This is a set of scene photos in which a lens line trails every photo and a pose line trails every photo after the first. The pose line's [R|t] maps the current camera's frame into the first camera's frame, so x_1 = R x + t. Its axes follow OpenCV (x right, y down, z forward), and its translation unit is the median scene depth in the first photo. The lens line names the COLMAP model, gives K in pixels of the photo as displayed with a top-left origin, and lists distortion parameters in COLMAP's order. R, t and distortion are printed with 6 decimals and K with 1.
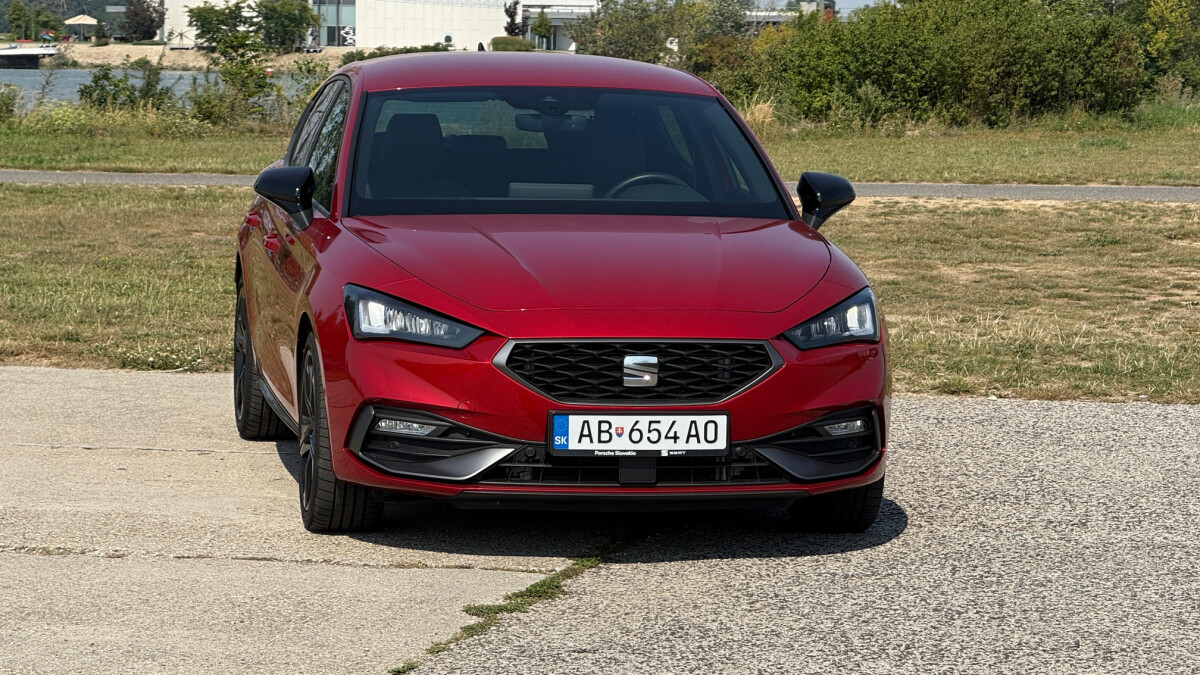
lens RADIAL K [[4112.2, 0, 600.0], [0, 4112.2, 337.5], [0, 0, 1]] dist [0.298360, -0.734453]
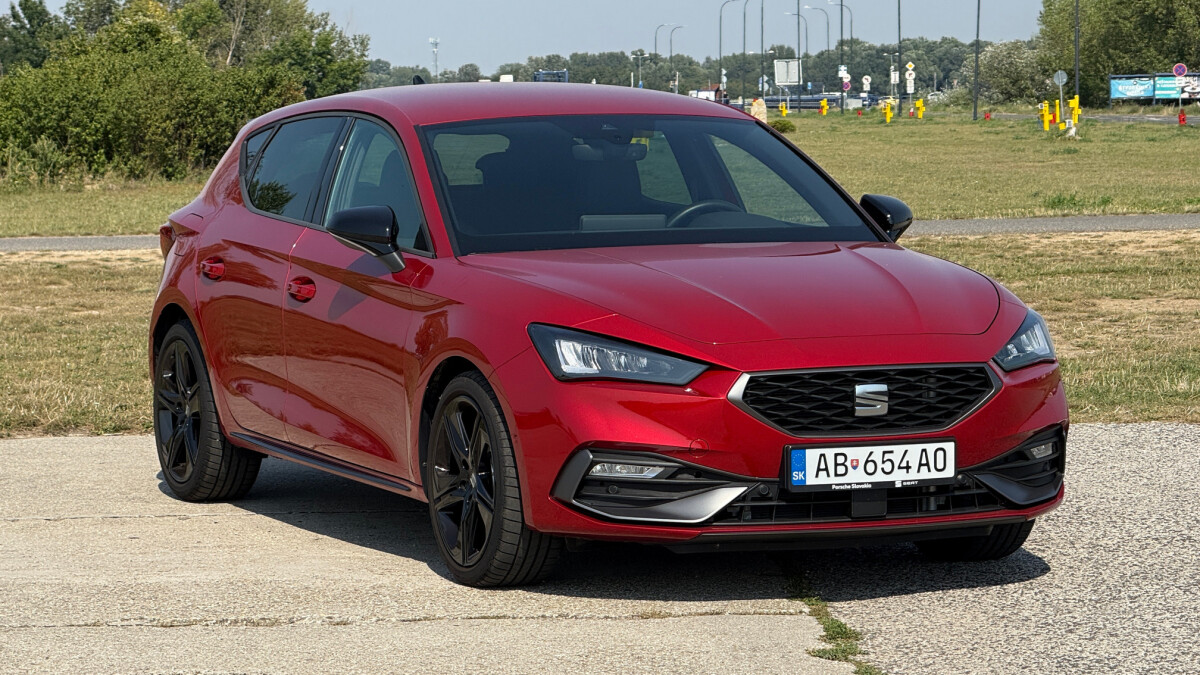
lens RADIAL K [[4112.2, 0, 600.0], [0, 4112.2, 337.5], [0, 0, 1]] dist [0.298360, -0.734453]
pose [[0.970723, -0.041397, 0.236609, -0.278524], [0.044586, 0.998972, -0.008141, -0.001420], [-0.236029, 0.018452, 0.971571, 0.078182]]
